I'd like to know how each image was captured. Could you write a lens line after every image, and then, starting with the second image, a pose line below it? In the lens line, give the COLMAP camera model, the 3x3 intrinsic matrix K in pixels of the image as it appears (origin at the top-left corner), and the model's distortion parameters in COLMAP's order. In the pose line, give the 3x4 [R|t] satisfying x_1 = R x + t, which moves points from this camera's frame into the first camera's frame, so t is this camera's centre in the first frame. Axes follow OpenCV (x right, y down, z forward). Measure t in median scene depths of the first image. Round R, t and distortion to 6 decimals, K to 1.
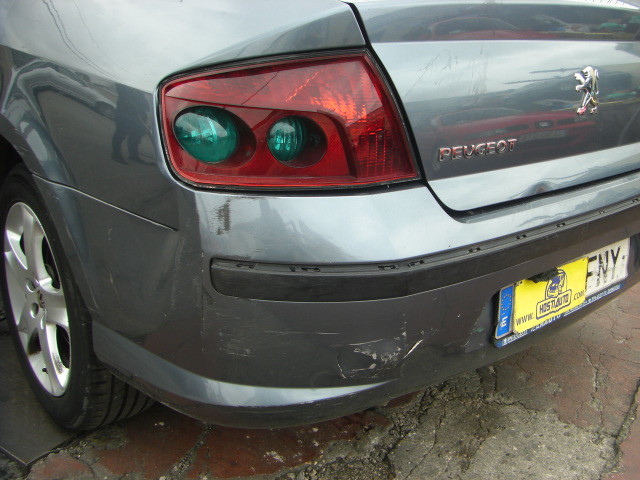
lens RADIAL K [[720.0, 0, 364.0], [0, 720.0, 230.5], [0, 0, 1]] dist [-0.172486, 0.097789]
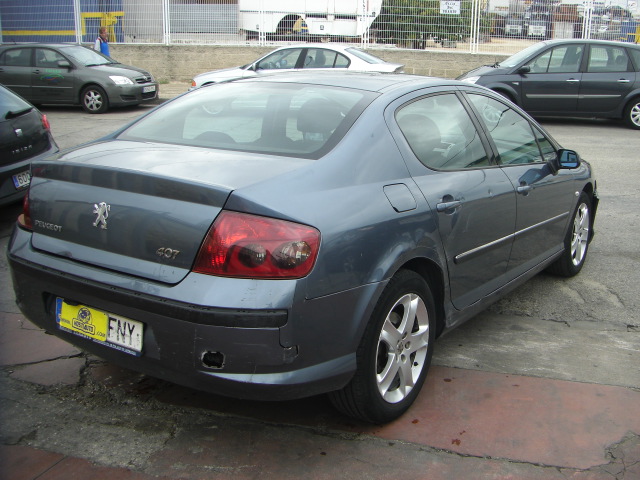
lens RADIAL K [[720.0, 0, 364.0], [0, 720.0, 230.5], [0, 0, 1]] dist [-0.172486, 0.097789]
pose [[0.287133, 0.134887, -0.948346, 2.298049], [-0.351972, 0.935635, 0.026512, -0.459247], [0.890882, 0.326178, 0.316129, 1.059590]]
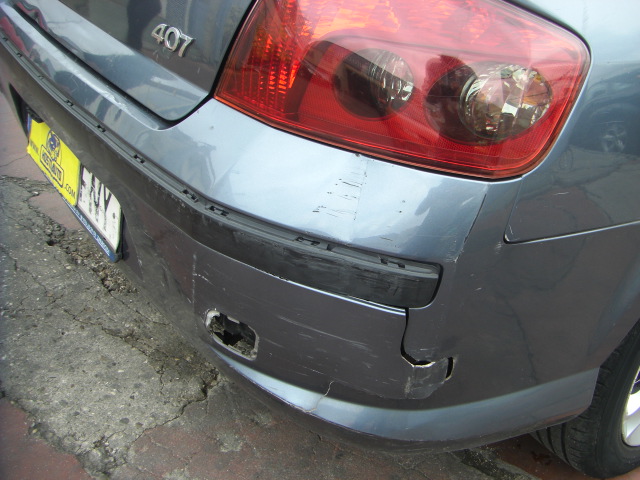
lens RADIAL K [[720.0, 0, 364.0], [0, 720.0, 230.5], [0, 0, 1]] dist [-0.172486, 0.097789]
pose [[-0.044226, 0.400753, -0.915118, 1.182594], [-0.470781, 0.799568, 0.372903, -0.379903], [0.881141, 0.447313, 0.153305, 1.339933]]
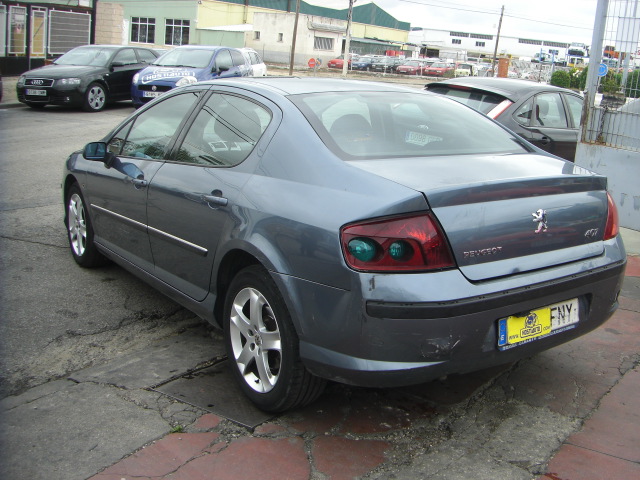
lens RADIAL K [[720.0, 0, 364.0], [0, 720.0, 230.5], [0, 0, 1]] dist [-0.172486, 0.097789]
pose [[0.995283, -0.034275, -0.090757, 0.000690], [0.018855, 0.986013, -0.165596, 0.155199], [0.095163, 0.163104, 0.982009, -1.049869]]
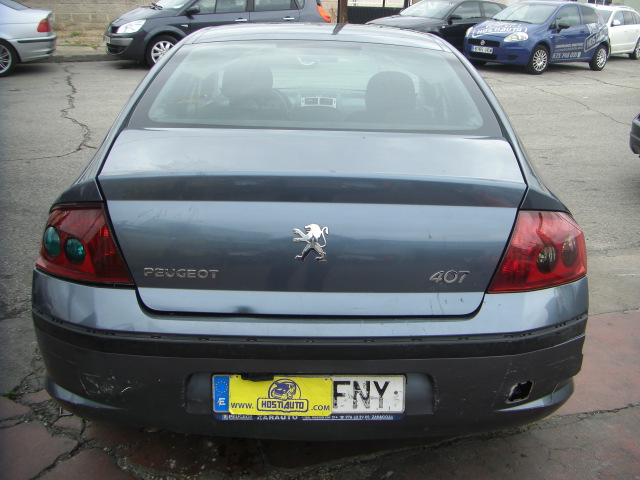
lens RADIAL K [[720.0, 0, 364.0], [0, 720.0, 230.5], [0, 0, 1]] dist [-0.172486, 0.097789]
pose [[0.782233, 0.120627, -0.611196, 1.195089], [-0.196838, 0.978673, -0.058769, -0.166072], [0.591072, 0.166278, 0.789295, 0.033852]]
